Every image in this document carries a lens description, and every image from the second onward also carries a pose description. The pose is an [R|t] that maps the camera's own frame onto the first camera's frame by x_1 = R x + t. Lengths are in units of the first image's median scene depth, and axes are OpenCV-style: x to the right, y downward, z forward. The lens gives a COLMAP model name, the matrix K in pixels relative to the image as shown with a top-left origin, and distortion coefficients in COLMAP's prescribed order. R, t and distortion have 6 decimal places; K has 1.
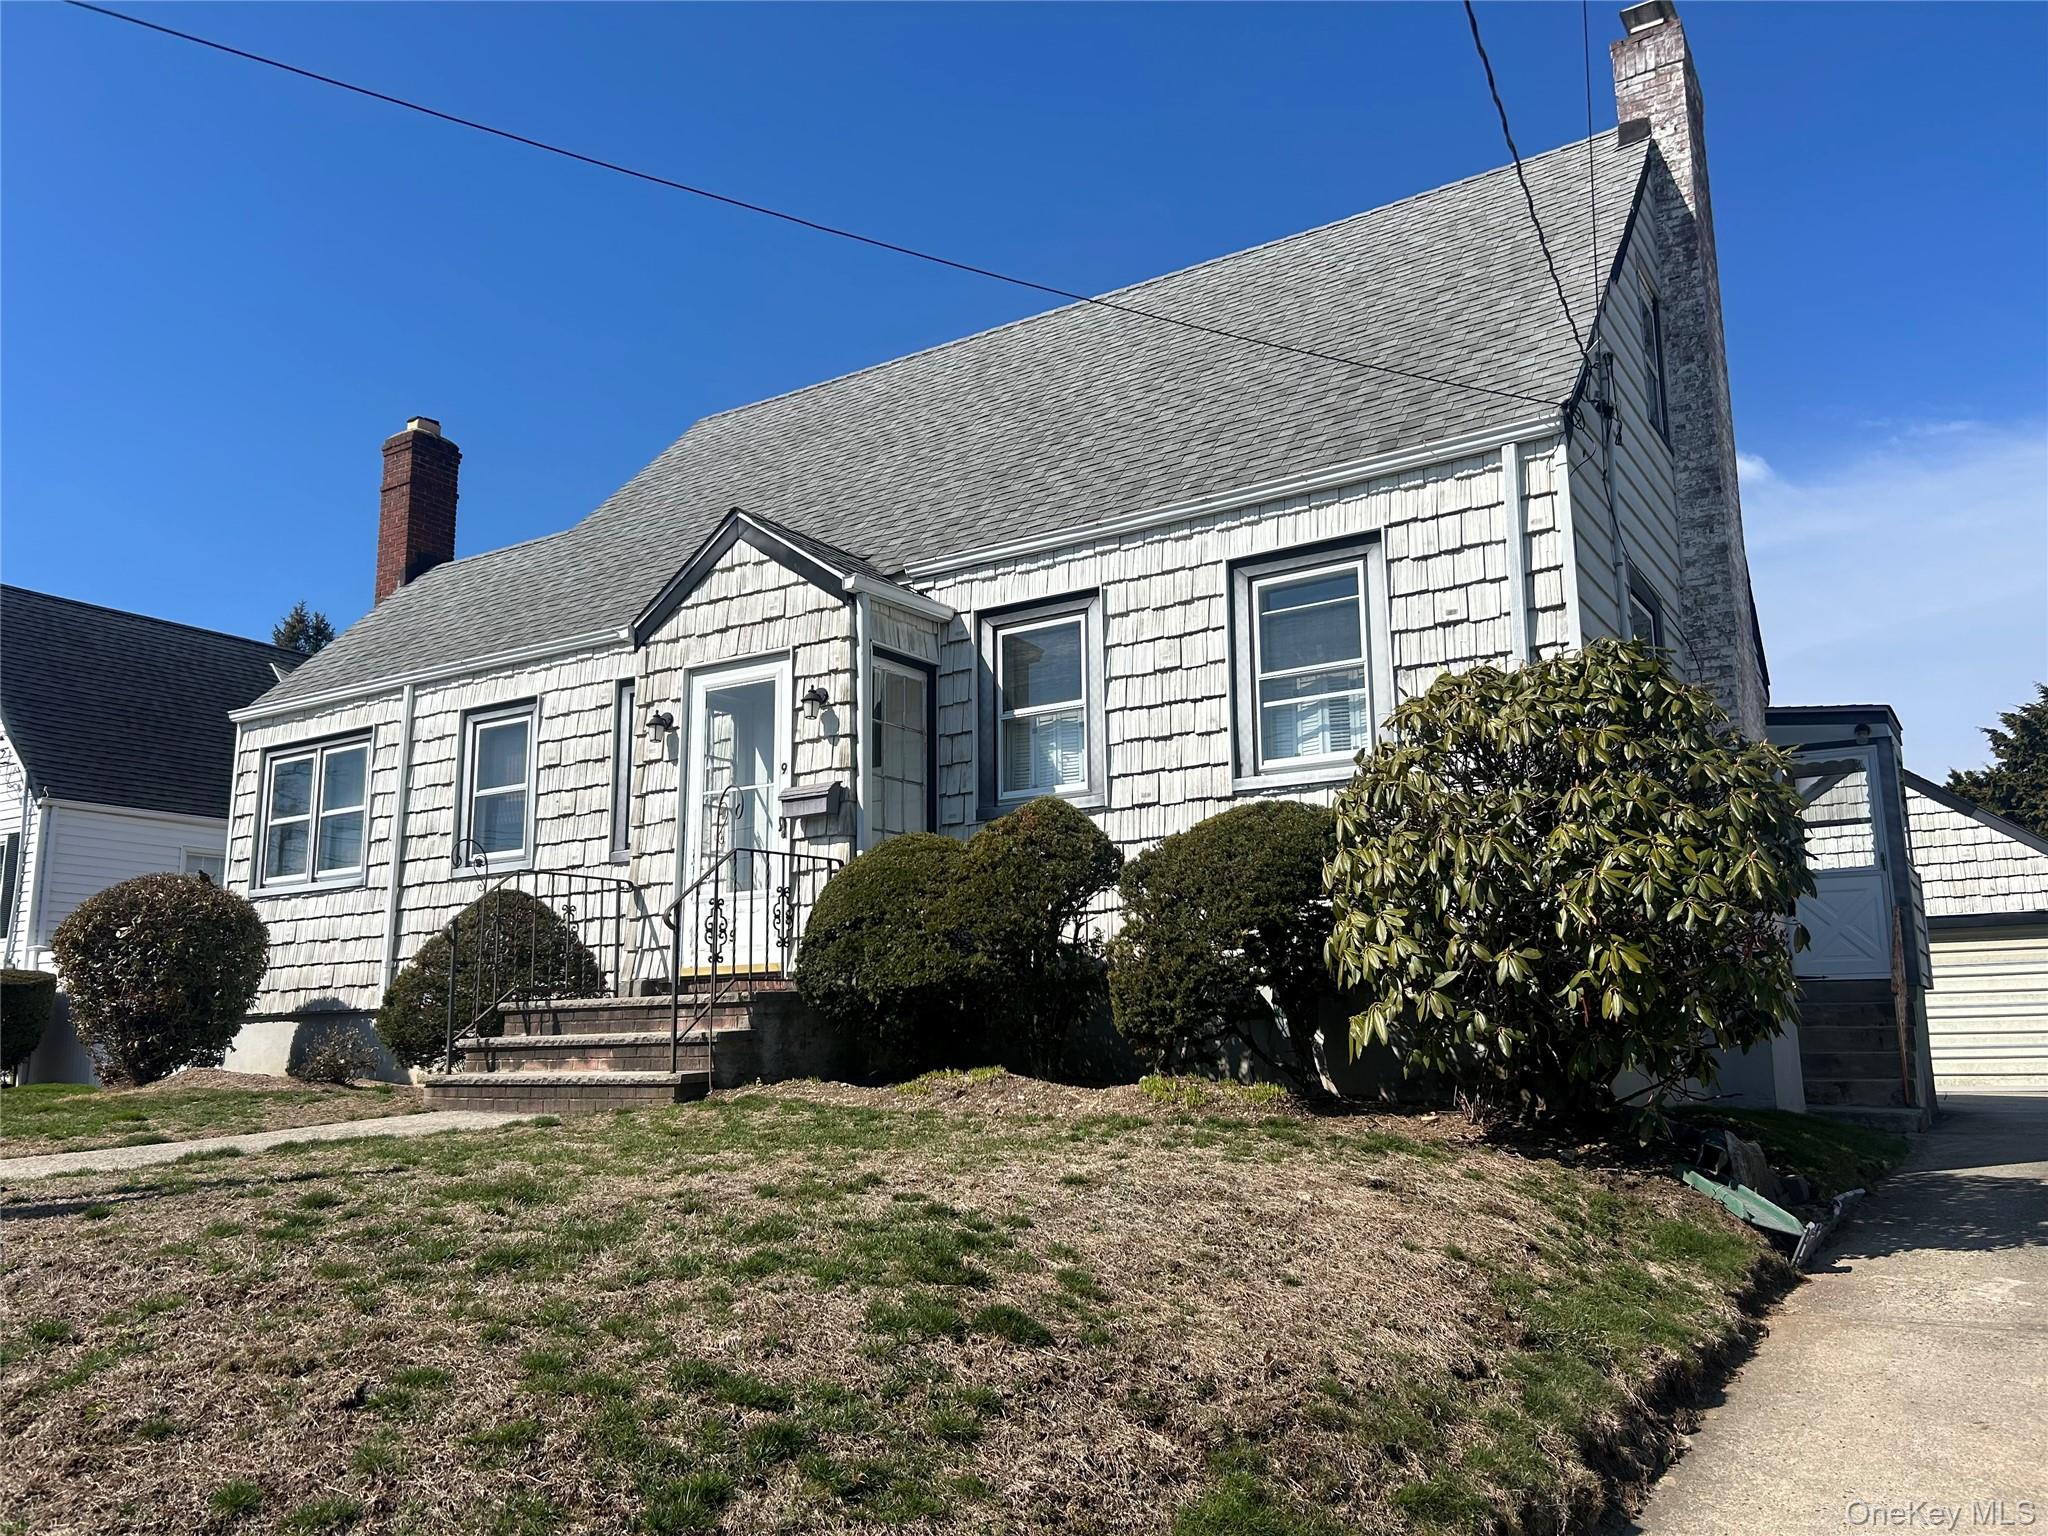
lens RADIAL K [[1541.8, 0, 1024.0], [0, 1541.8, 768.0], [0, 0, 1]] dist [0.053629, 0.000093]
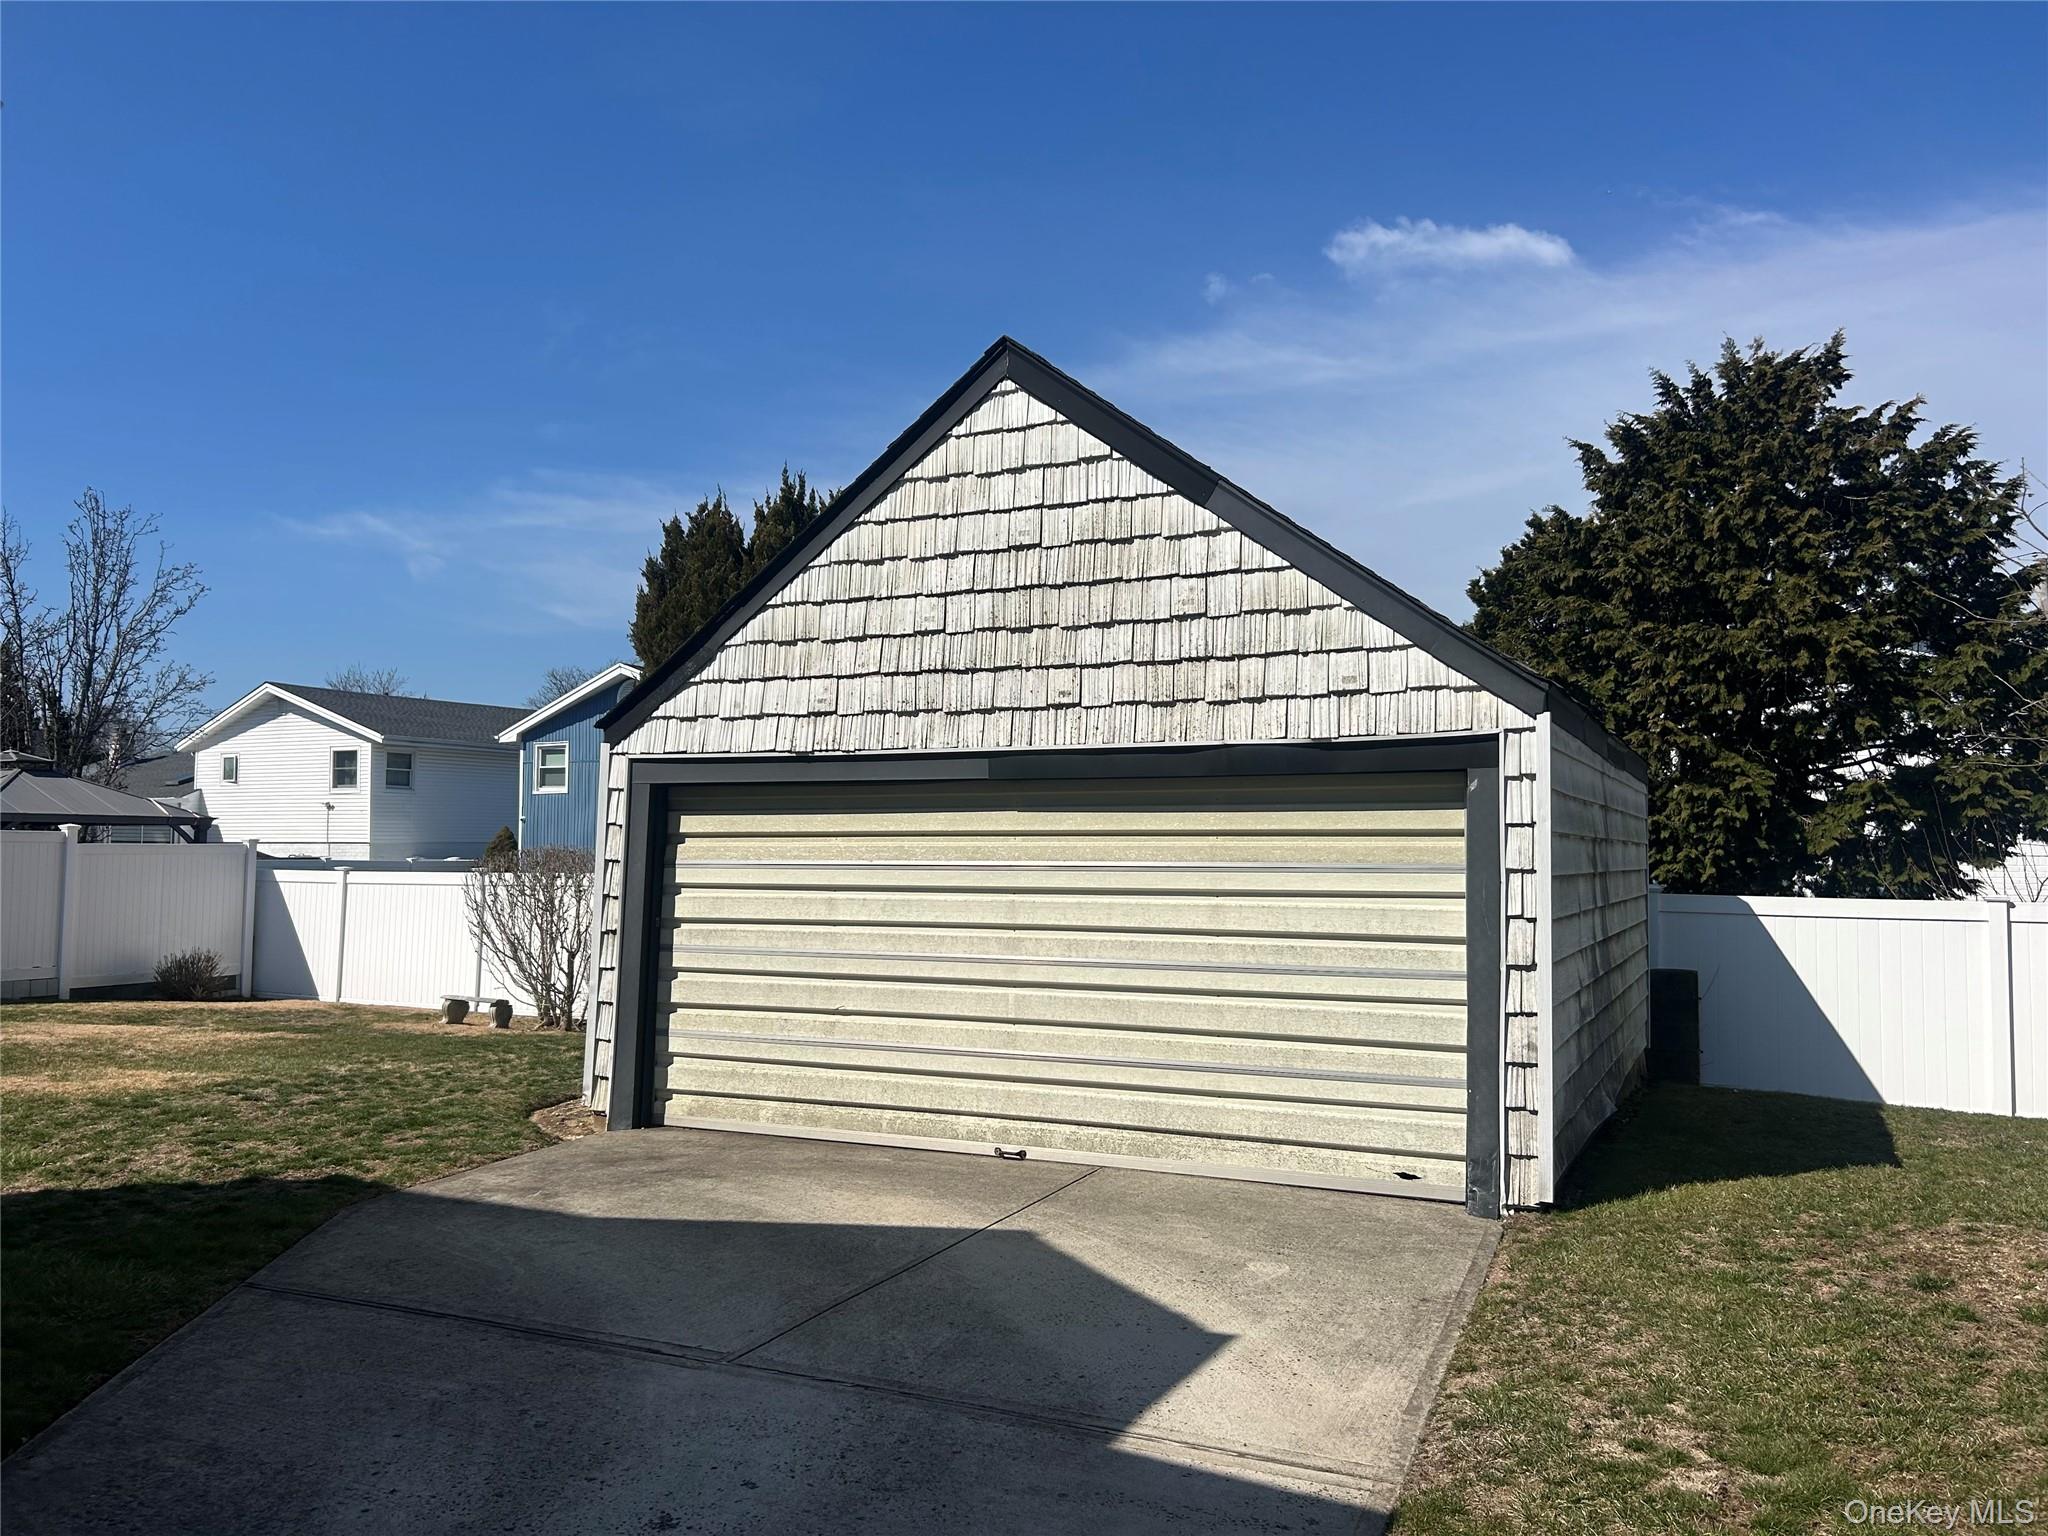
lens RADIAL K [[1541.8, 0, 1024.0], [0, 1541.8, 768.0], [0, 0, 1]] dist [0.053629, 0.000093]
pose [[0.994444, 0.020725, 0.103203, 0.931902], [-0.034194, 0.990858, 0.130506, 0.085560], [-0.099554, -0.133310, 0.986061, 1.093089]]
